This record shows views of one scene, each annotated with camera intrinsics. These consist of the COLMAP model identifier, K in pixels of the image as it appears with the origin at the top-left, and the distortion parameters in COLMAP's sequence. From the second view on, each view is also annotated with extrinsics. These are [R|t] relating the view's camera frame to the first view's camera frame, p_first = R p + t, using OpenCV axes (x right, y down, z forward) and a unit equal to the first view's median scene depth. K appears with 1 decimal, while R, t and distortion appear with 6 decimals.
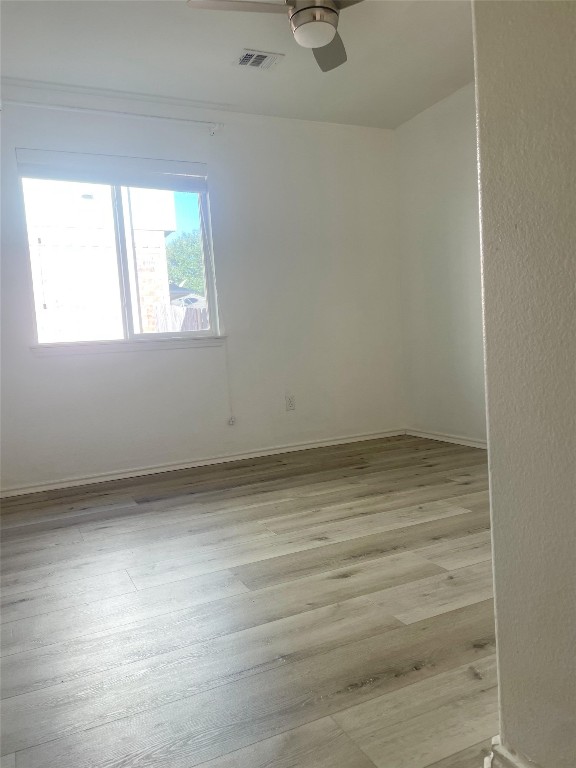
lens RADIAL K [[581.5, 0, 288.0], [0, 581.5, 384.0], [0, 0, 1]] dist [0.069152, -0.001199]
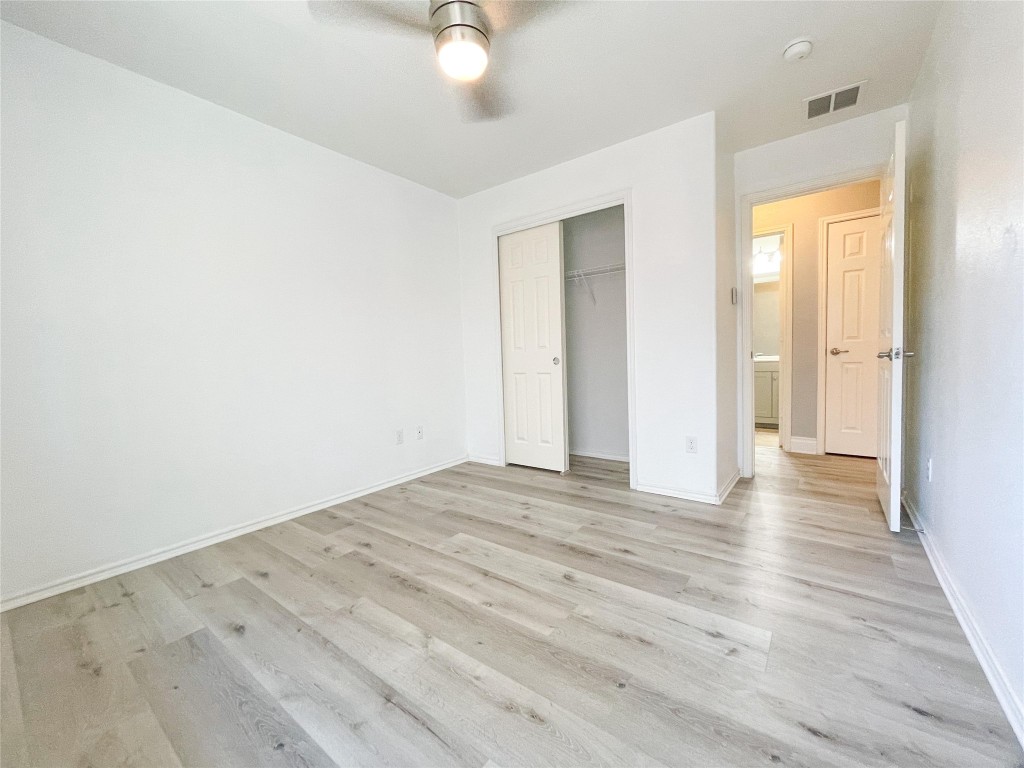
lens RADIAL K [[412.0, 0, 512.0], [0, 412.0, 384.0], [0, 0, 1]] dist [-0.001754, 0.000172]
pose [[-0.449530, 0.019246, 0.893058, -0.493293], [0.125997, 0.991138, 0.042062, -0.113327], [-0.884334, 0.131431, -0.447972, 1.177472]]
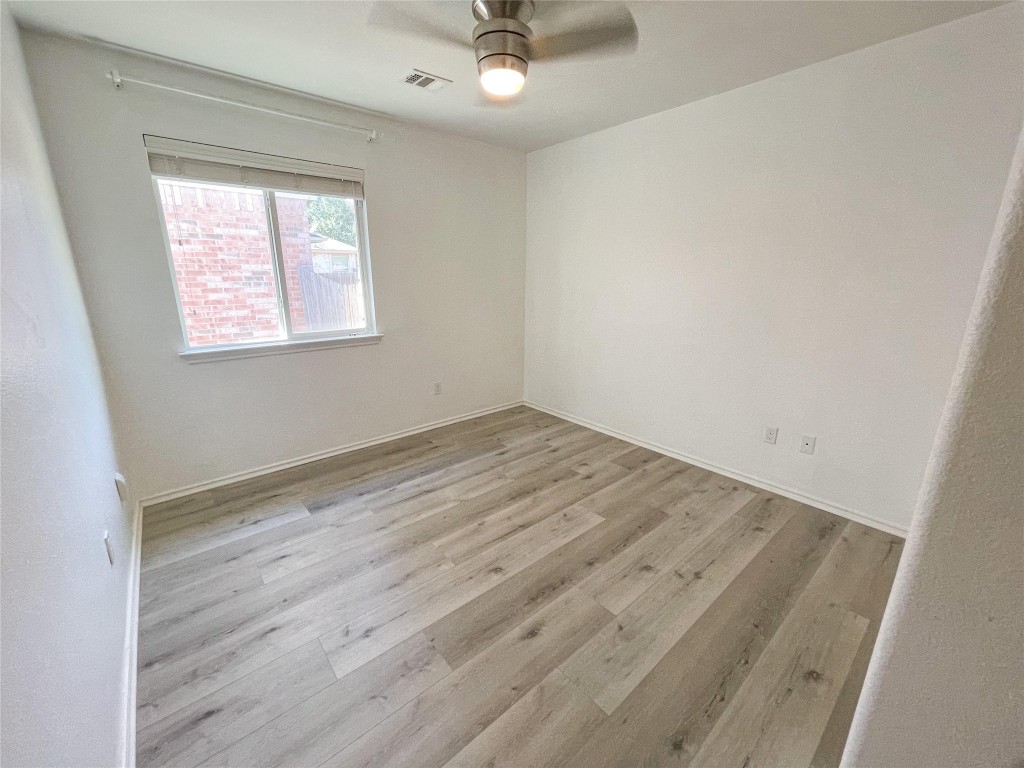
lens RADIAL K [[412.0, 0, 512.0], [0, 412.0, 384.0], [0, 0, 1]] dist [-0.001754, 0.000172]
pose [[0.964033, -0.000700, 0.265781, -0.110201], [-0.048418, 0.982800, 0.178212, -0.206289], [-0.261334, -0.184671, 0.947418, 0.246755]]
